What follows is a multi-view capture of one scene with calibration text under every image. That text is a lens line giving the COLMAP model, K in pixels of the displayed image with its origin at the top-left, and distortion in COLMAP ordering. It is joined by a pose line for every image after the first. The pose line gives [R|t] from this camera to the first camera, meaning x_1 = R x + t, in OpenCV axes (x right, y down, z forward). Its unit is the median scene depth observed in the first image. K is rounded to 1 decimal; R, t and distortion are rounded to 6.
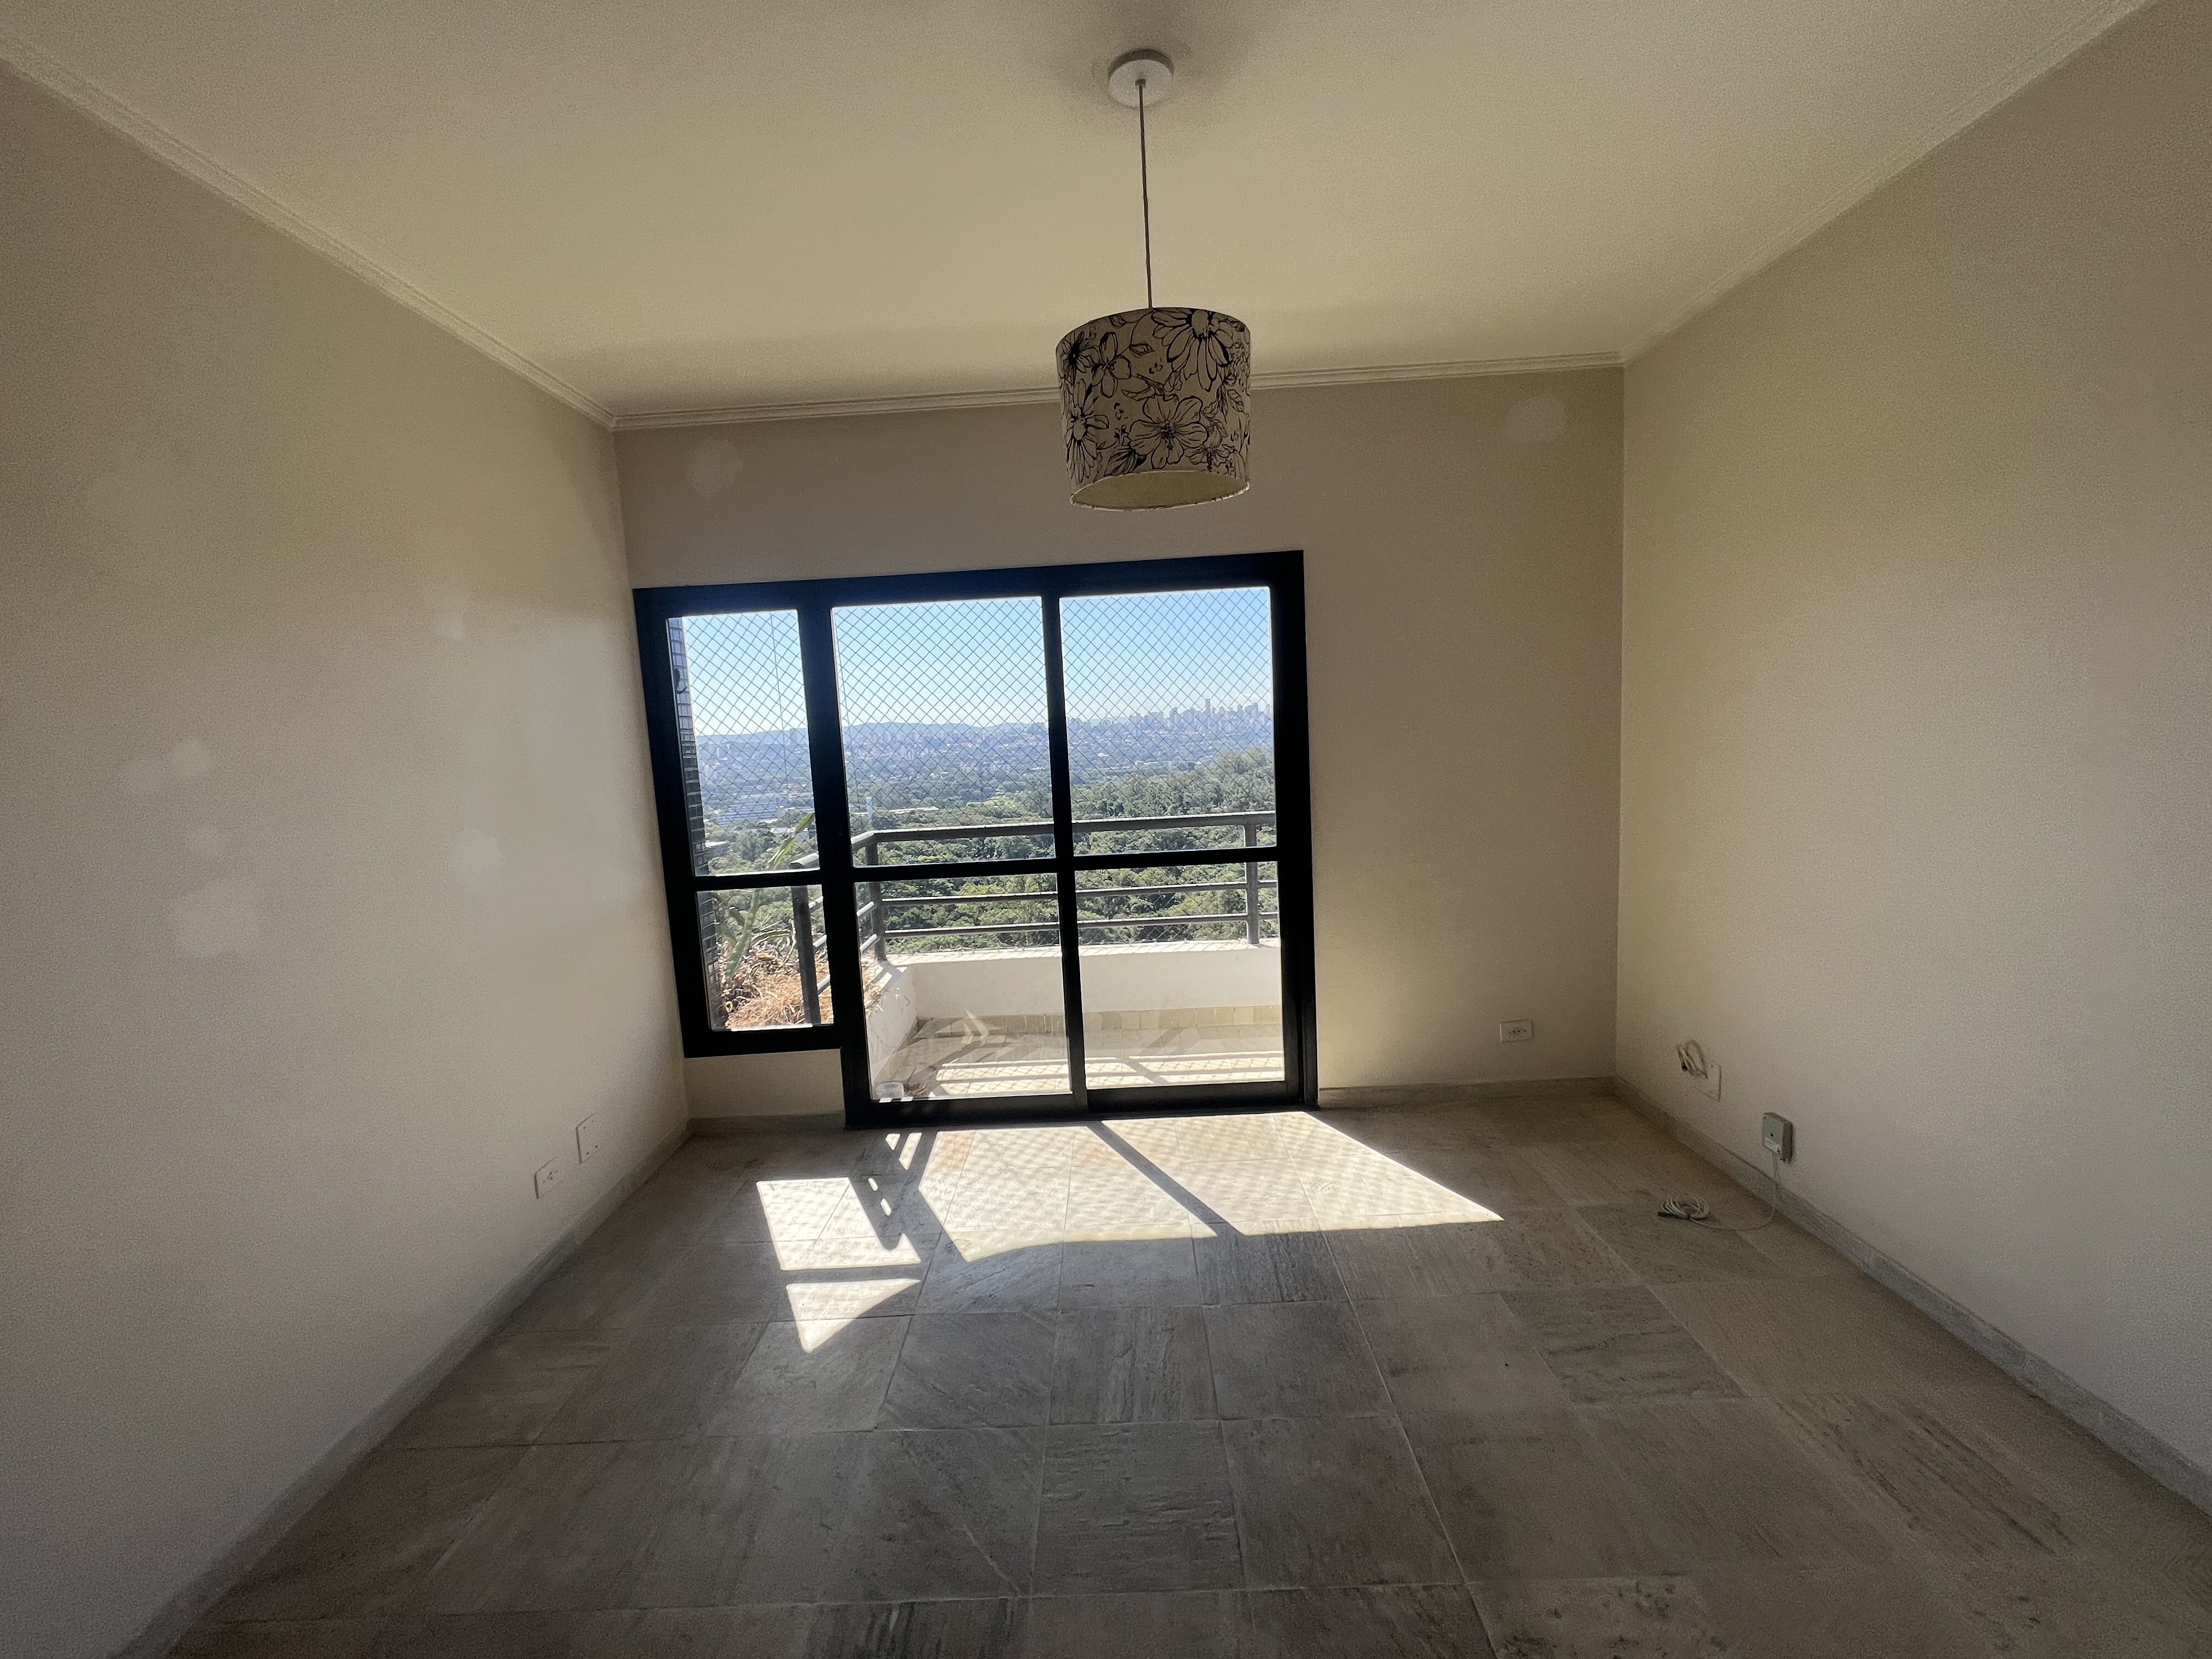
lens RADIAL K [[881.1, 0, 1094.2], [0, 881.1, 822.8], [0, 0, 1]] dist [-0.002302, 0.000323]
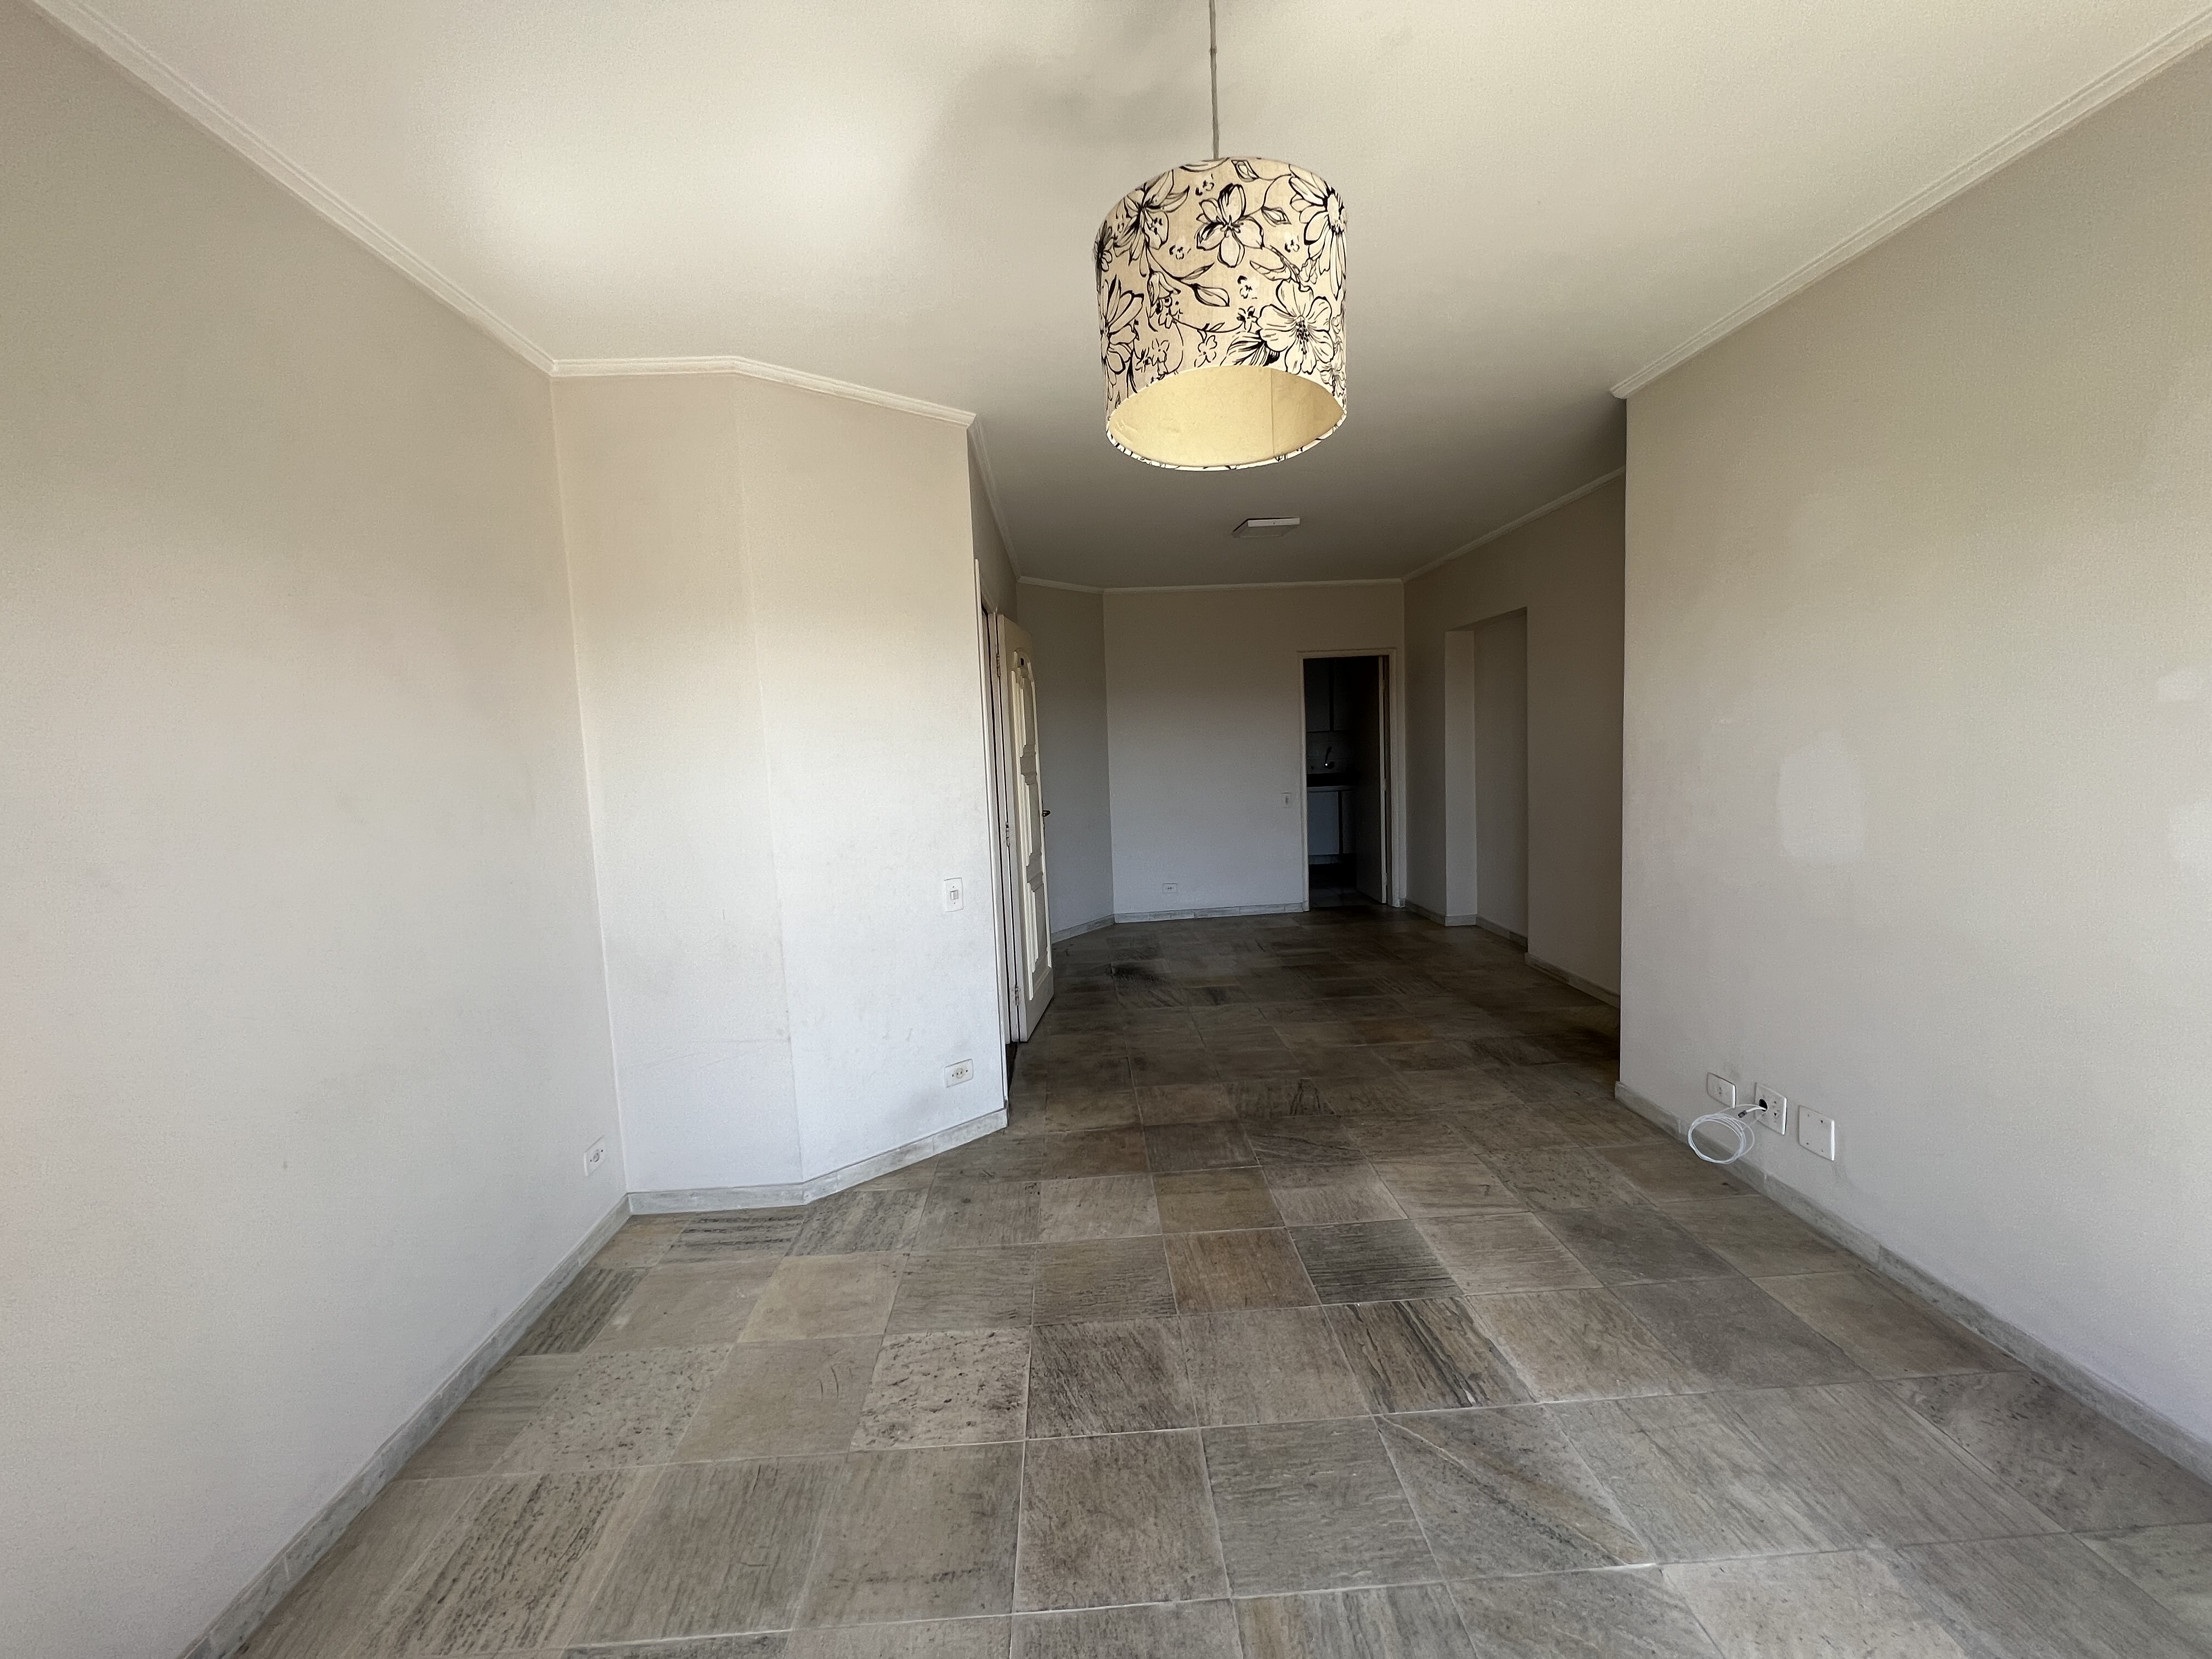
lens RADIAL K [[881.1, 0, 1095.3], [0, 881.1, 830.5], [0, 0, 1]] dist [-0.002302, 0.000323]
pose [[-0.994001, 0.101784, -0.040020, 0.175979], [0.091357, 0.973890, 0.207825, -0.139847], [0.060128, 0.202922, -0.977347, 1.259930]]
